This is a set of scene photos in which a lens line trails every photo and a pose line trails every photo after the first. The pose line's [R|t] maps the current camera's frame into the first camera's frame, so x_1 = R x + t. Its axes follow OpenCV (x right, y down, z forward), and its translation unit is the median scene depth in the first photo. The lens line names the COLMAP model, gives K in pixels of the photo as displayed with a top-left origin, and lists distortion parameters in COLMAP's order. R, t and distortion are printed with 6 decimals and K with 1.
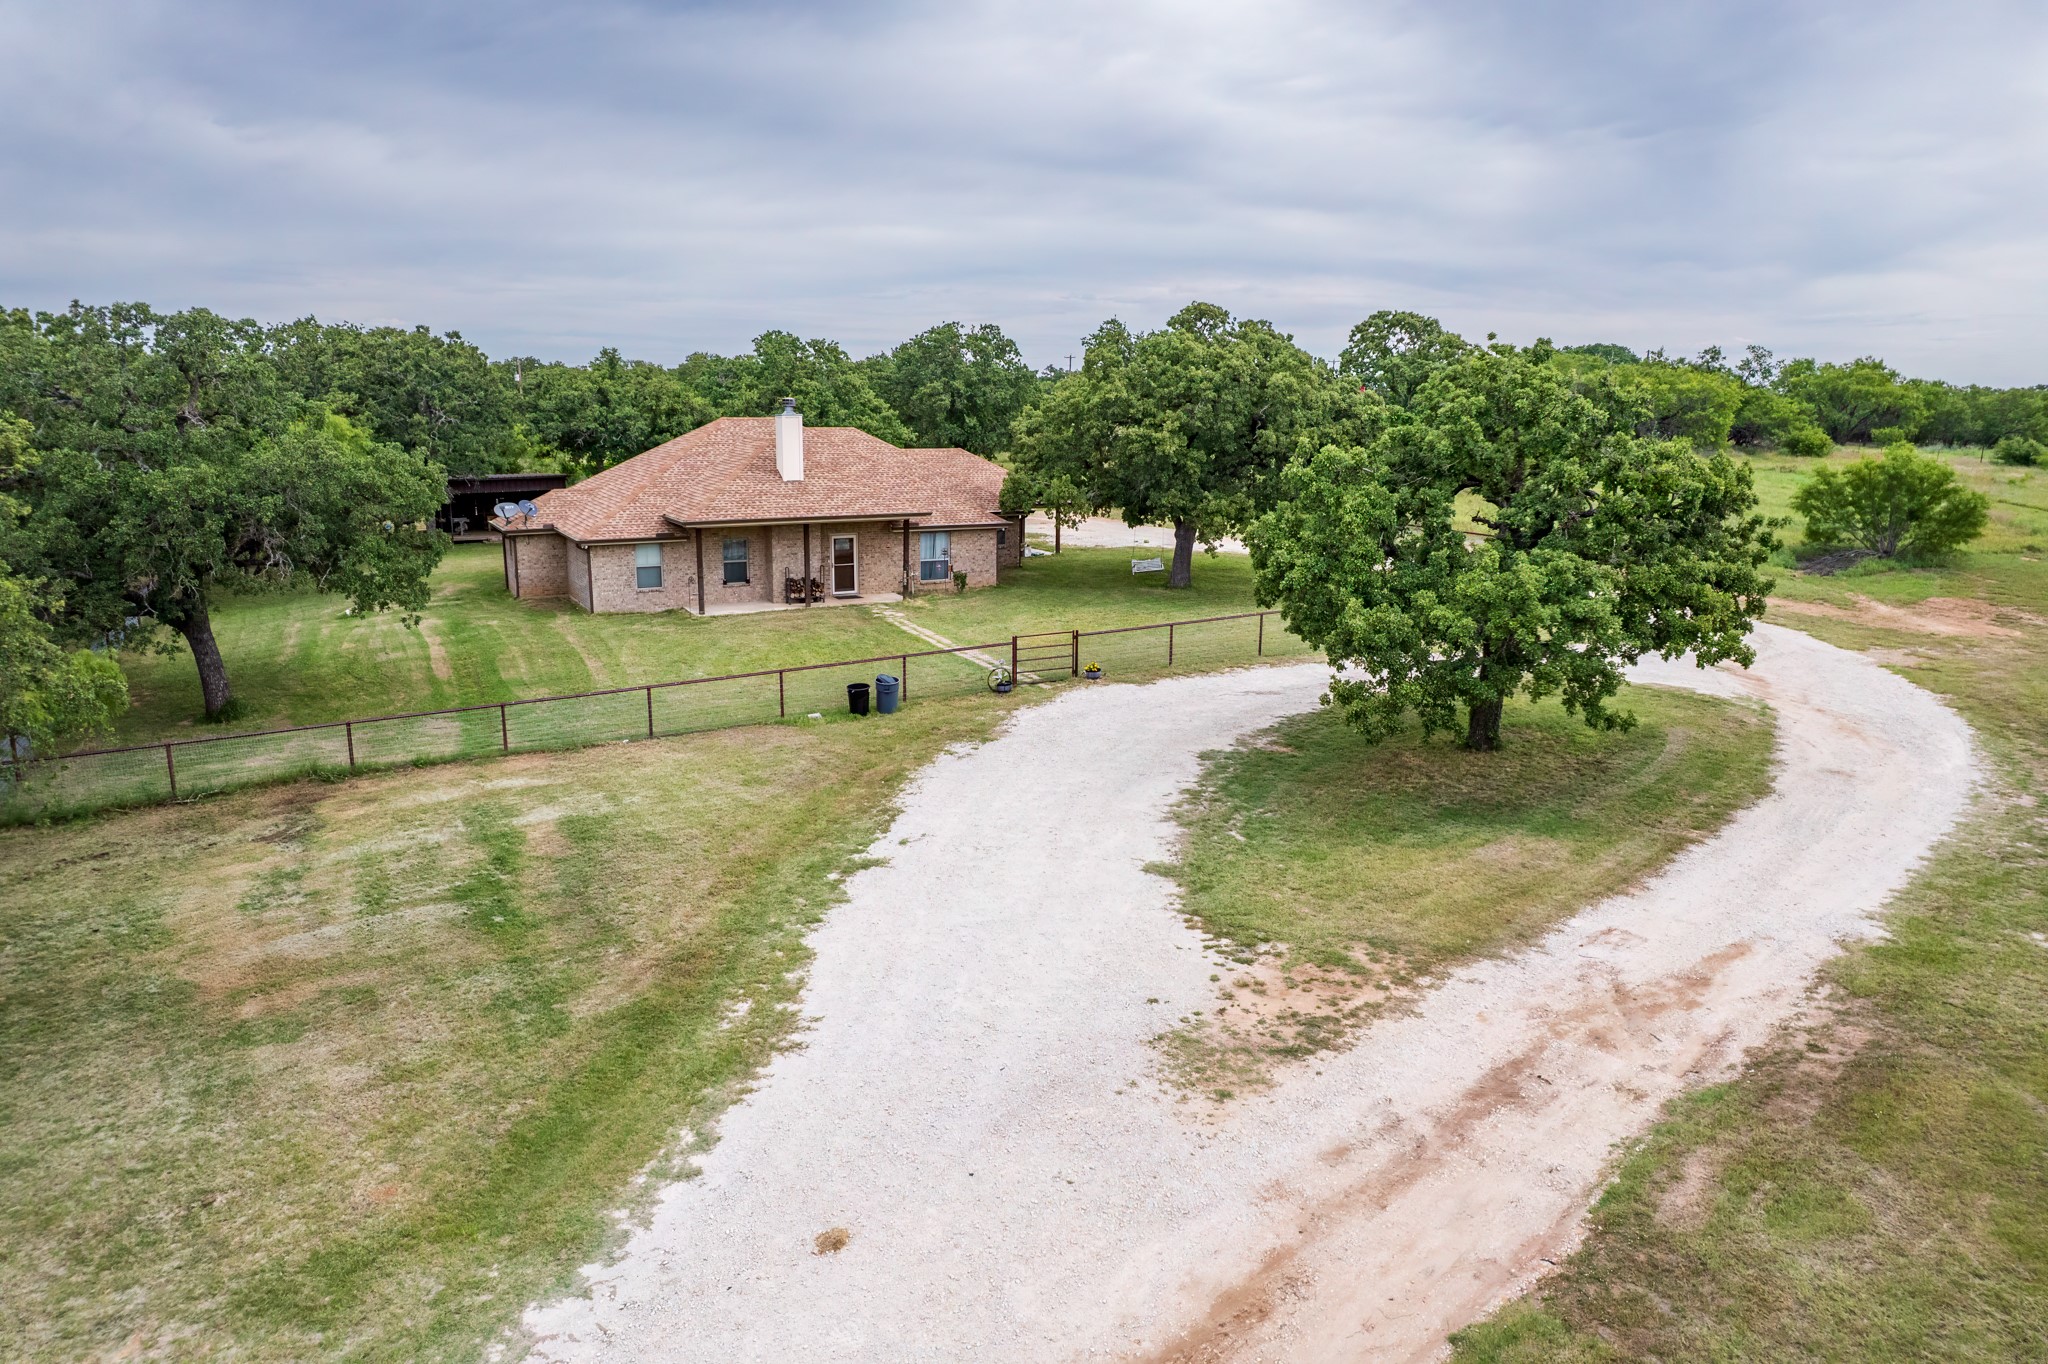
lens RADIAL K [[1296.7, 0, 1024.0], [0, 1296.7, 682.0], [0, 0, 1]] dist [-0.076523, 0.064032]
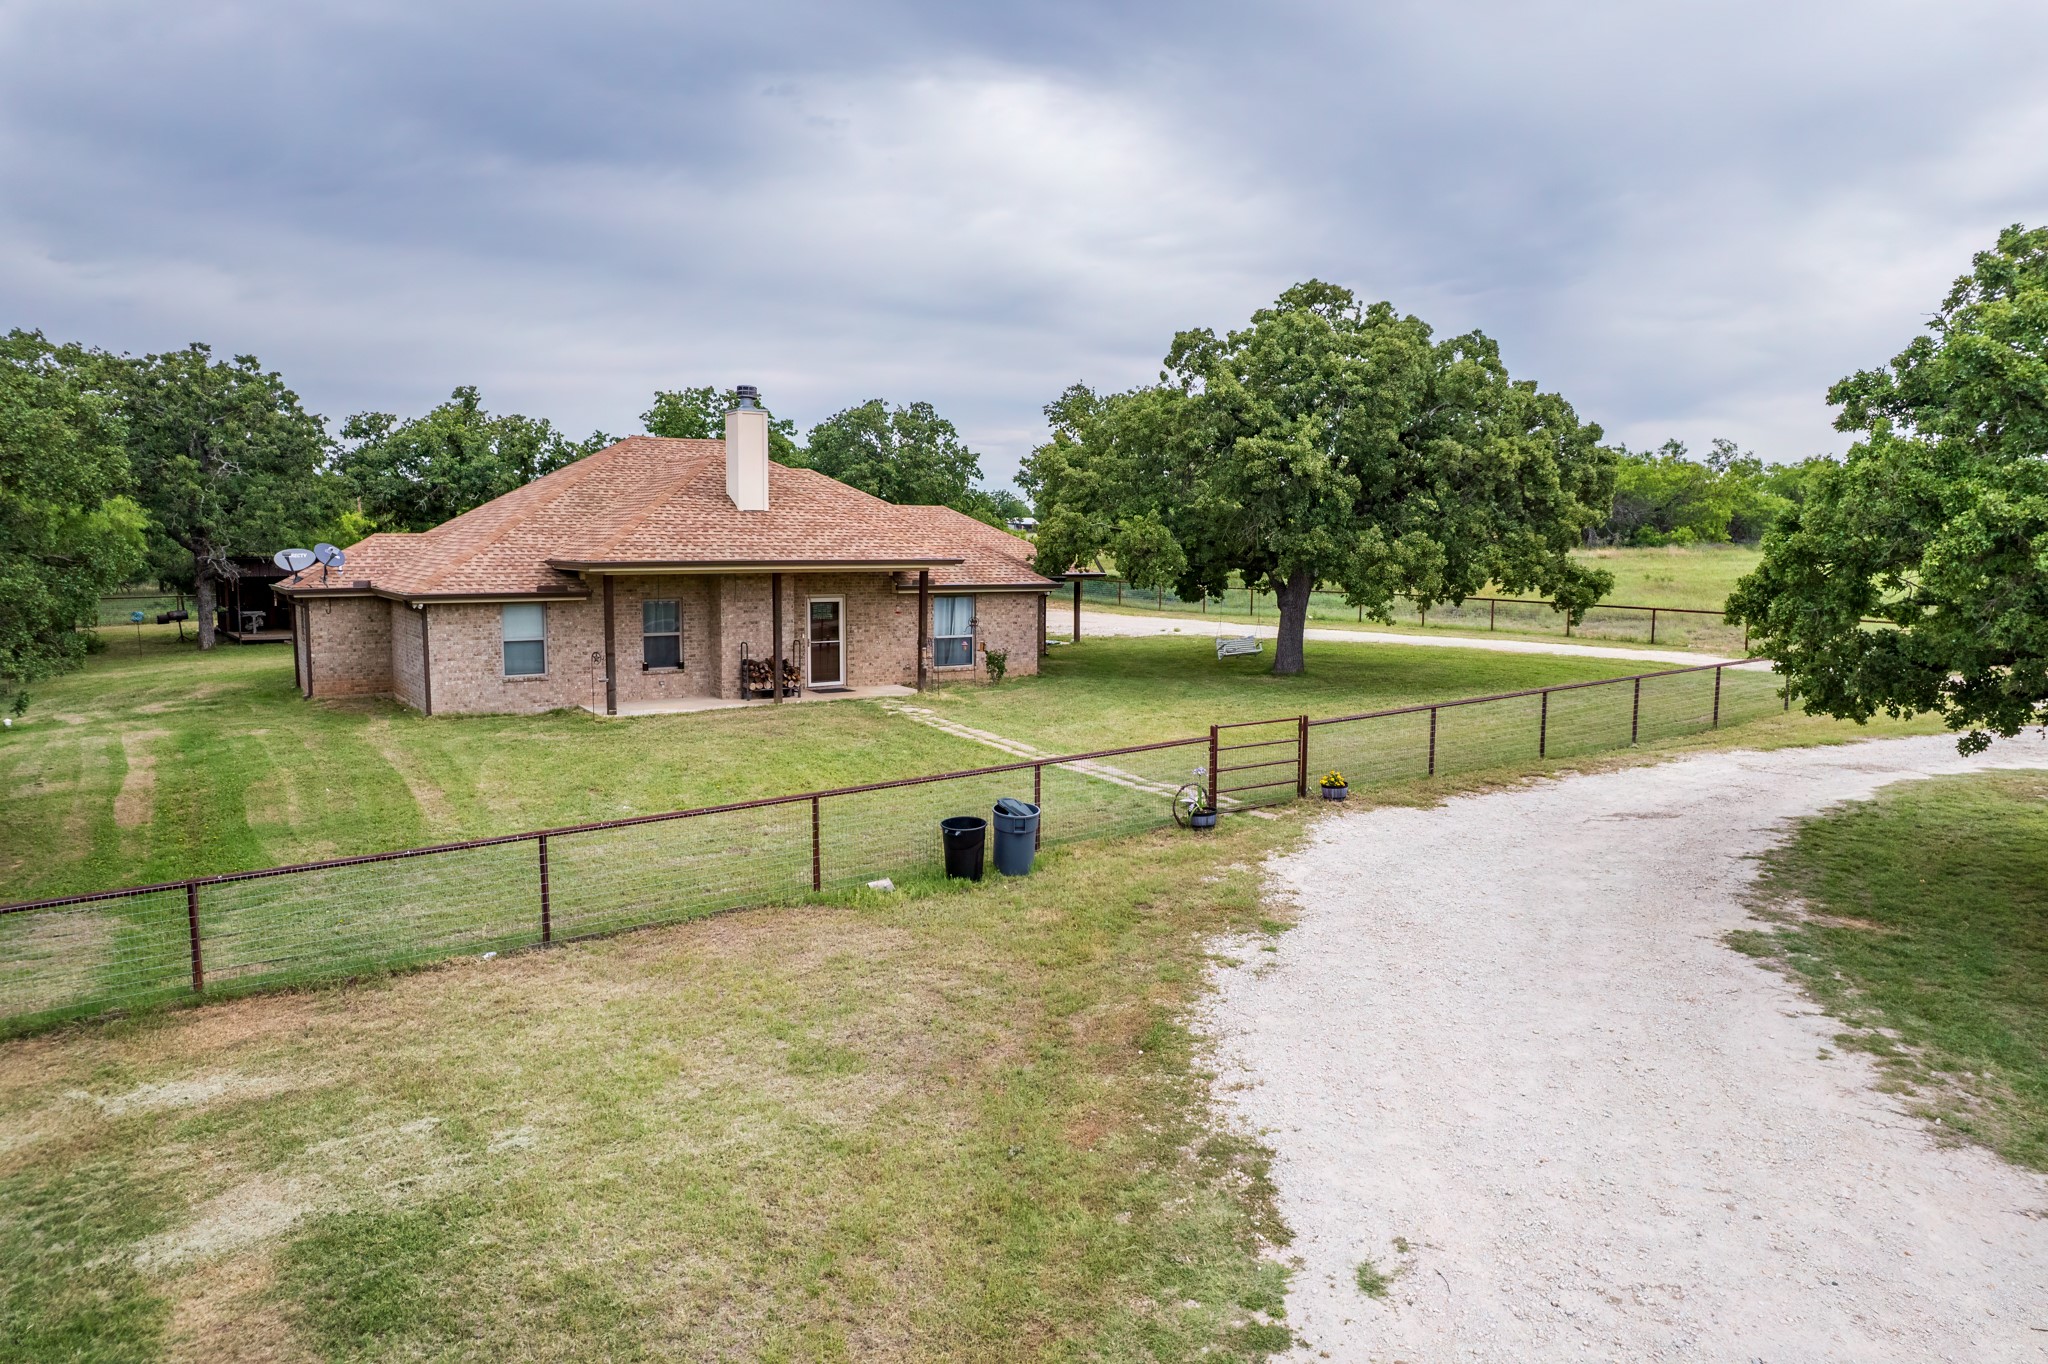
lens RADIAL K [[1296.7, 0, 1024.0], [0, 1296.7, 682.0], [0, 0, 1]] dist [-0.076523, 0.064032]
pose [[0.994410, -0.014019, 0.104654, -0.117888], [0.024910, 0.994318, -0.103496, 0.001025], [-0.102608, 0.105525, 0.989109, 0.368257]]
